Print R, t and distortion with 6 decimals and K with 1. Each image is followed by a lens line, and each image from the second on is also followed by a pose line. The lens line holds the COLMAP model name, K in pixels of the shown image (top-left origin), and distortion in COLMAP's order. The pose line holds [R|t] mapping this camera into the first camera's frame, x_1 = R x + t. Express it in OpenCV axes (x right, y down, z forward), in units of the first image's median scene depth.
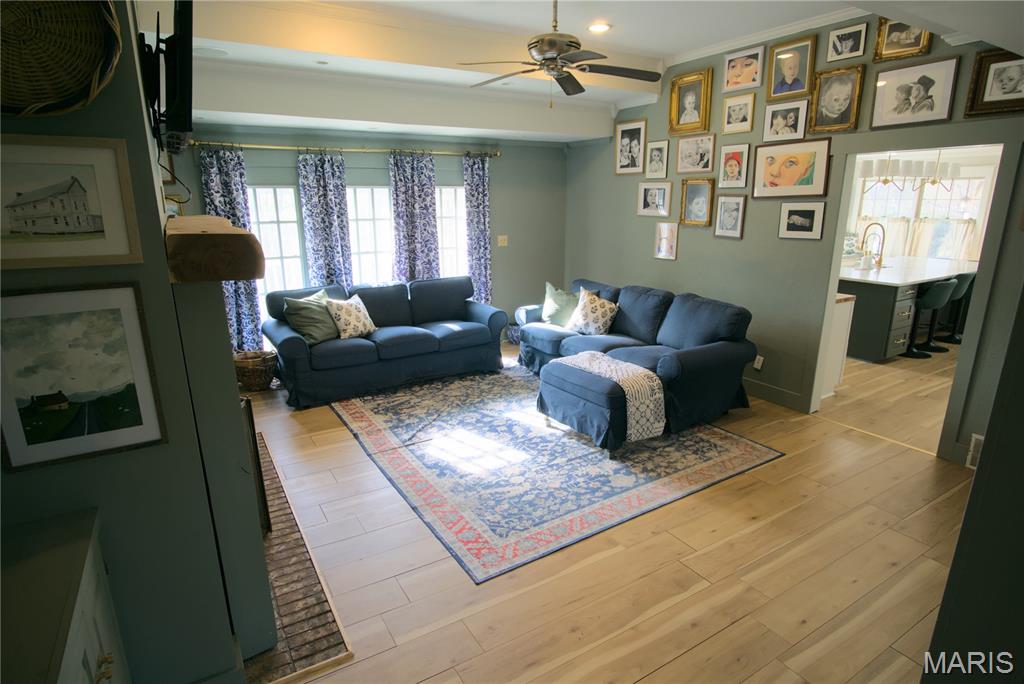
lens RADIAL K [[549.2, 0, 503.8], [0, 549.2, 344.4], [0, 0, 1]] dist [-0.029723, 0.006287]
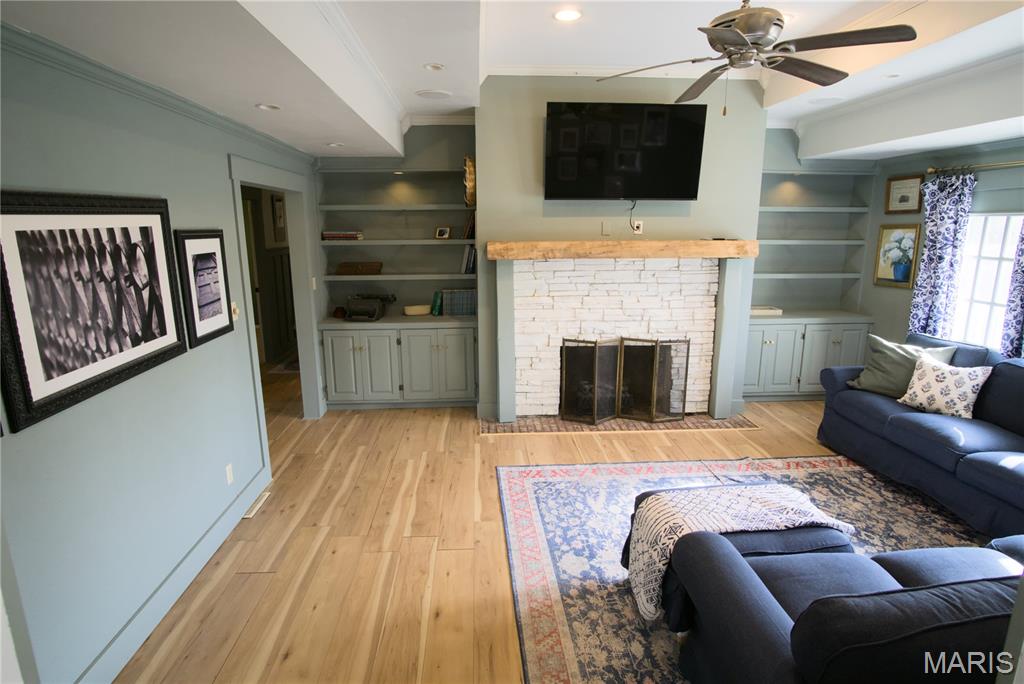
lens RADIAL K [[549.2, 0, 506.7], [0, 549.2, 345.4], [0, 0, 1]] dist [-0.029723, 0.006287]
pose [[-0.469270, 0.195655, -0.861107, 0.765063], [-0.222387, 0.917531, 0.329667, -0.260857], [0.854594, 0.346202, -0.387059, 0.928119]]
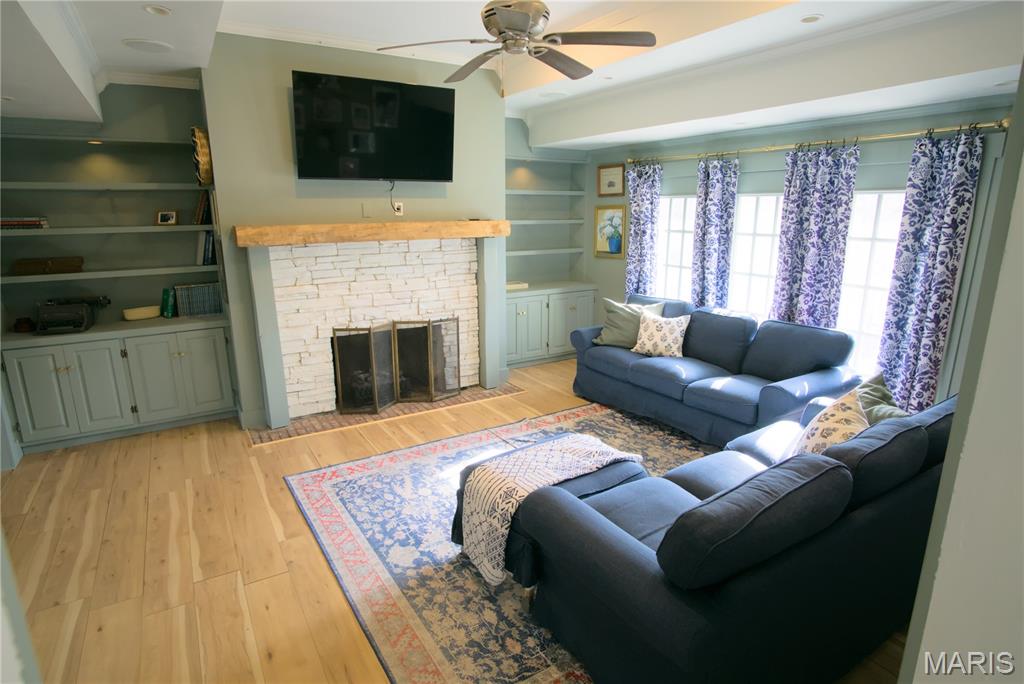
lens RADIAL K [[549.2, 0, 508.3], [0, 549.2, 345.5], [0, 0, 1]] dist [-0.029723, 0.006287]
pose [[0.008003, 0.244158, -0.969703, 0.771321], [-0.252758, 0.938738, 0.234275, -0.228592], [0.967497, 0.243225, 0.069225, 0.843992]]
